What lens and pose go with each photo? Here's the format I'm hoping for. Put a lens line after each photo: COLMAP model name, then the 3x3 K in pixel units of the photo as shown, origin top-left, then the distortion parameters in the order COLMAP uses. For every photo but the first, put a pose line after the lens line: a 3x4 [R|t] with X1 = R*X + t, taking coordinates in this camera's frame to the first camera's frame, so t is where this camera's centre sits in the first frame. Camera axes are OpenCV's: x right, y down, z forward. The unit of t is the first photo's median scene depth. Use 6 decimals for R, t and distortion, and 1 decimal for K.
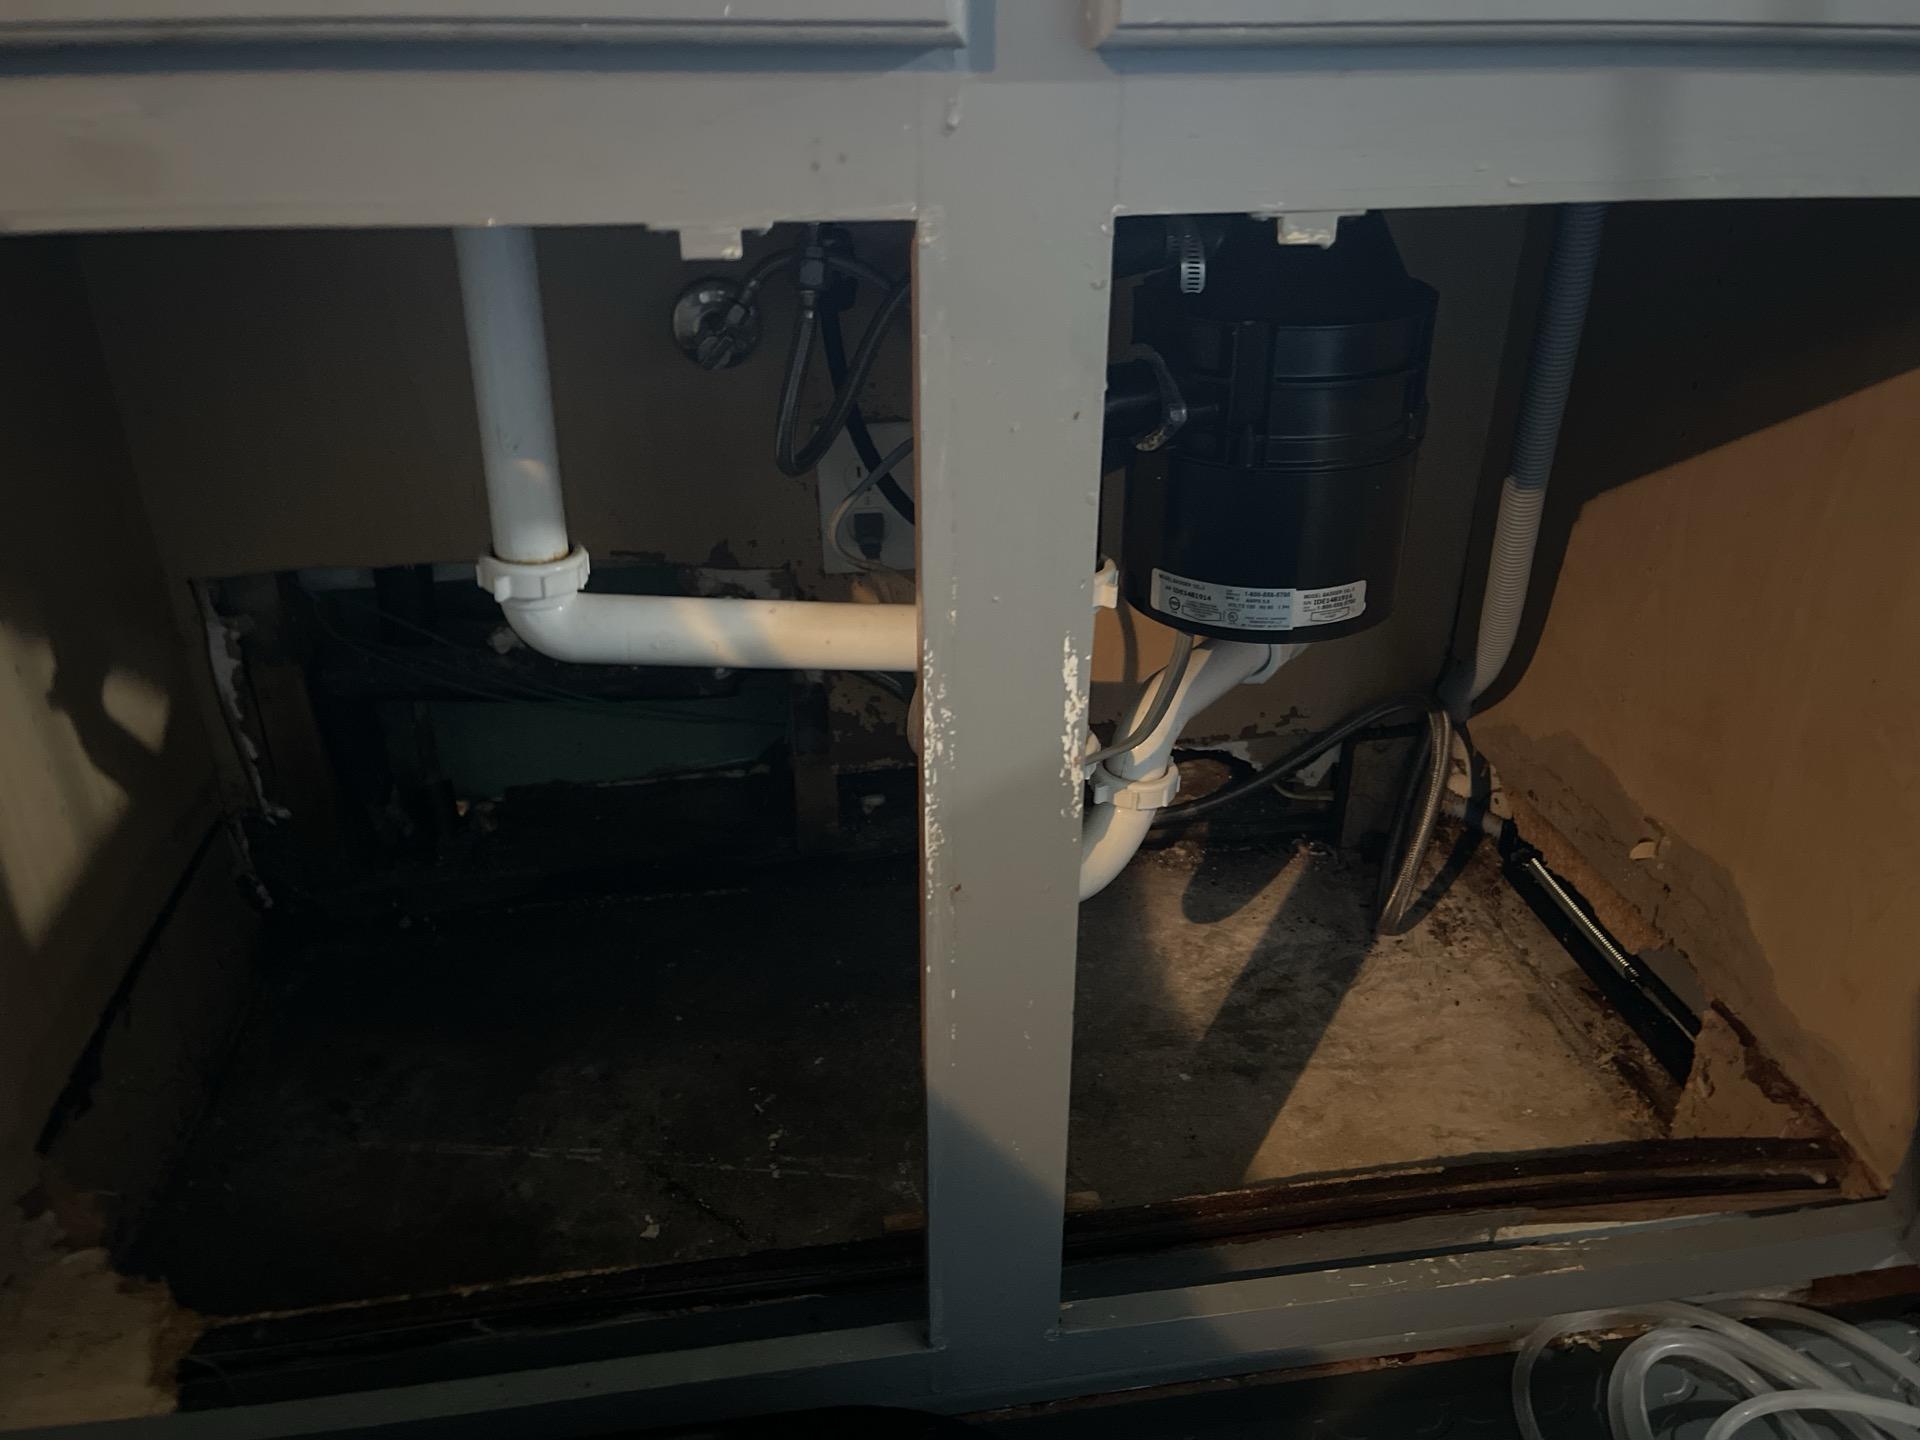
lens RADIAL K [[1415.7, 0, 966.6], [0, 1415.7, 723.8], [0, 0, 1]] dist [0.039005, -0.010036]
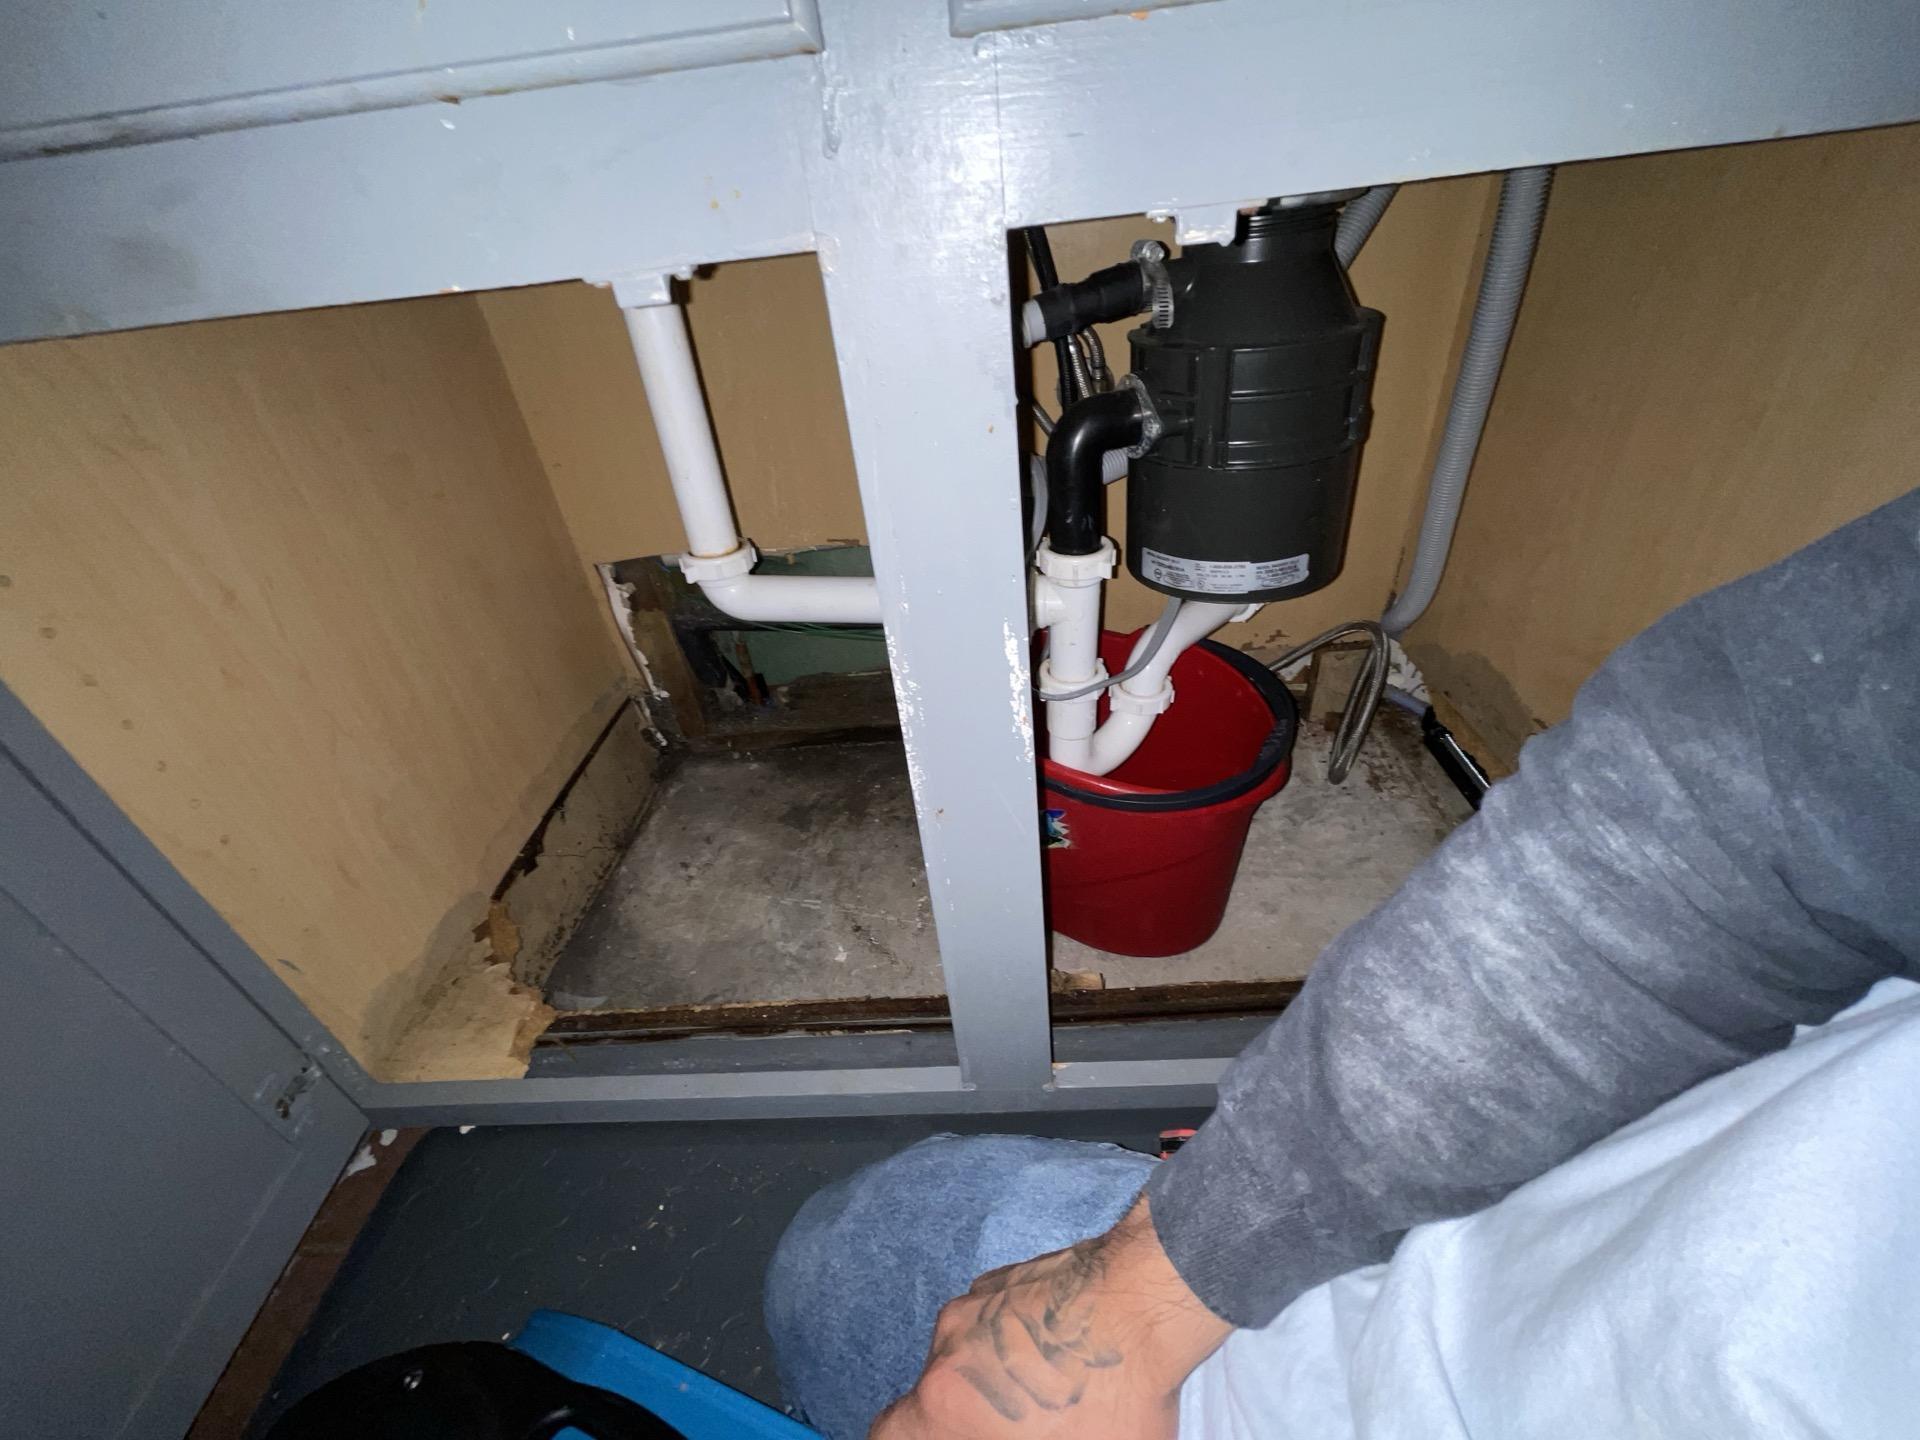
lens RADIAL K [[774.3, 0, 952.6], [0, 774.3, 711.1], [0, 0, 1]] dist [-0.004883, -0.000235]
pose [[0.979634, 0.015998, -0.200154, 0.075036], [0.007384, 0.993277, 0.115527, -0.029802], [0.200657, -0.114653, 0.972929, 0.164536]]
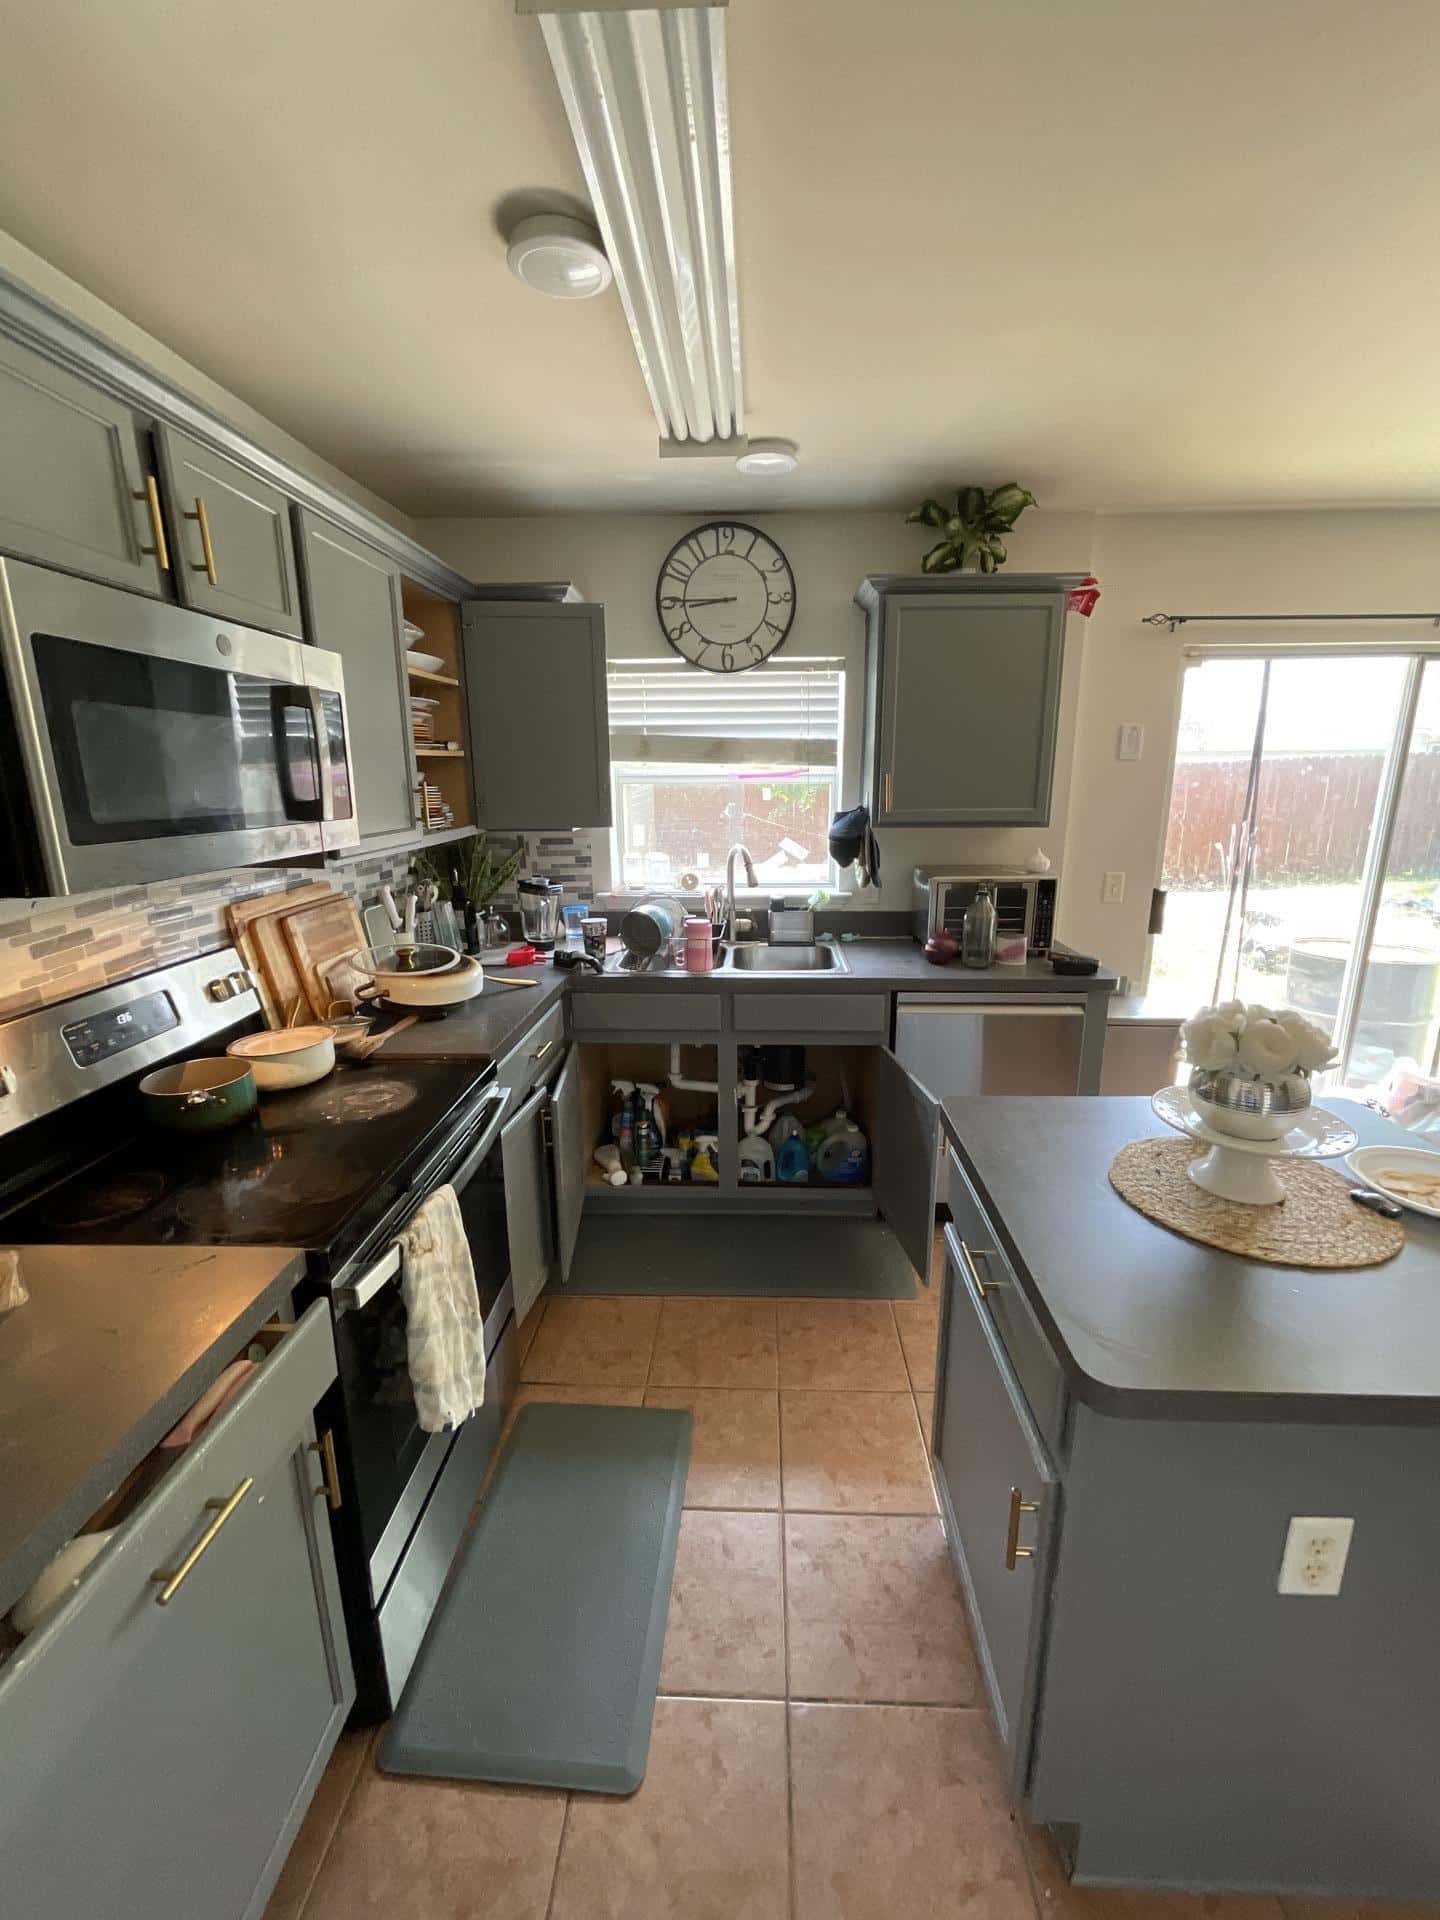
lens RADIAL K [[774.3, 0, 725.7], [0, 774.3, 959.6], [0, 0, 1]] dist [-0.004883, -0.000235]
pose [[0.980385, 0.028919, -0.194958, 0.434677], [-0.079475, 0.963196, -0.256783, 0.193250], [0.180356, 0.267241, 0.946601, -1.768837]]
